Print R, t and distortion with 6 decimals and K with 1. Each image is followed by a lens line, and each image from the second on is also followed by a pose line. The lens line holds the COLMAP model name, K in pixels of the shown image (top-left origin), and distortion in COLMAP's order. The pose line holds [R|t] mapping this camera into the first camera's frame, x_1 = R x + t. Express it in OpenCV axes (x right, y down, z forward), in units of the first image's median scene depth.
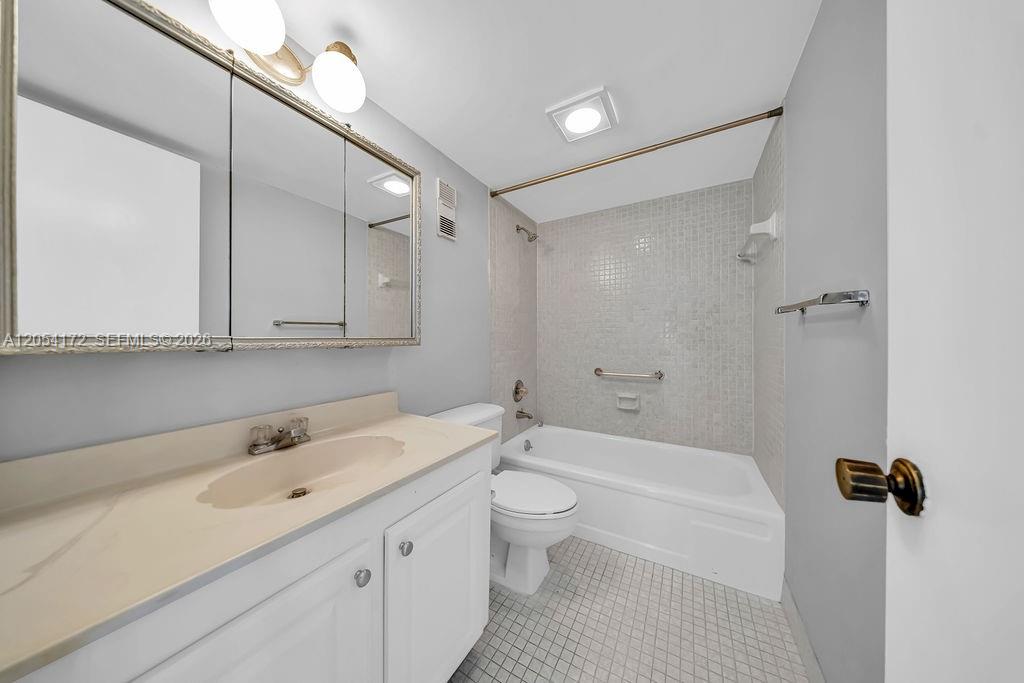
lens RADIAL K [[304.3, 0, 512.1], [0, 304.3, 338.8], [0, 0, 1]] dist [0.001594, -0.001079]
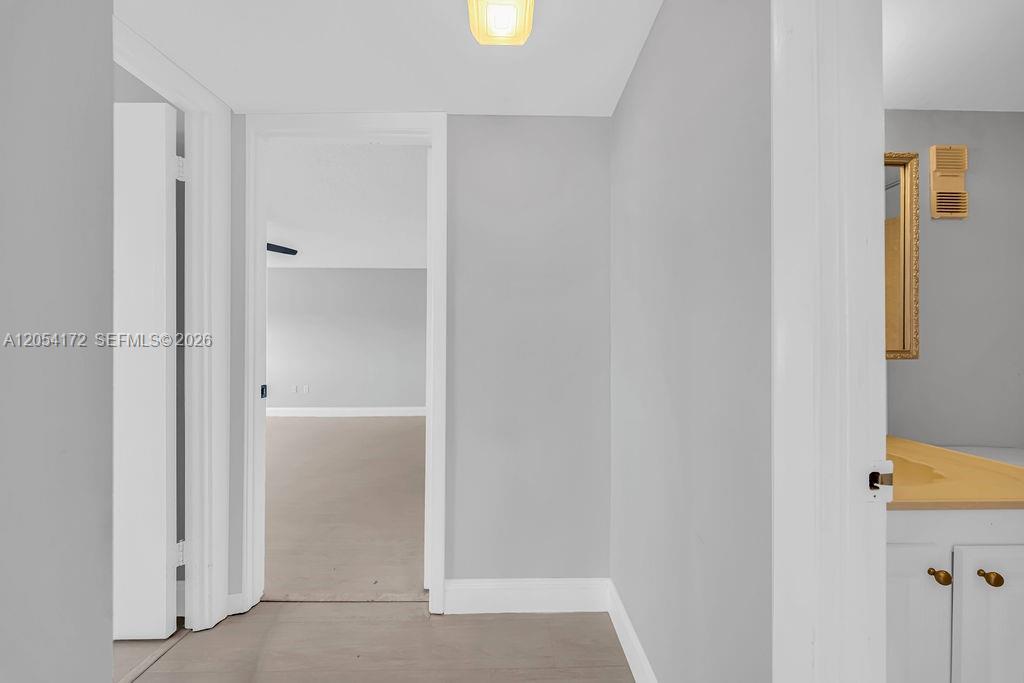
lens RADIAL K [[304.3, 0, 510.9], [0, 304.3, 348.3], [0, 0, 1]] dist [0.001594, -0.001079]
pose [[0.522674, -0.006249, -0.852510, -0.174380], [0.000684, 0.999976, -0.006910, -0.002978], [0.852533, 0.003029, 0.522665, -0.394832]]
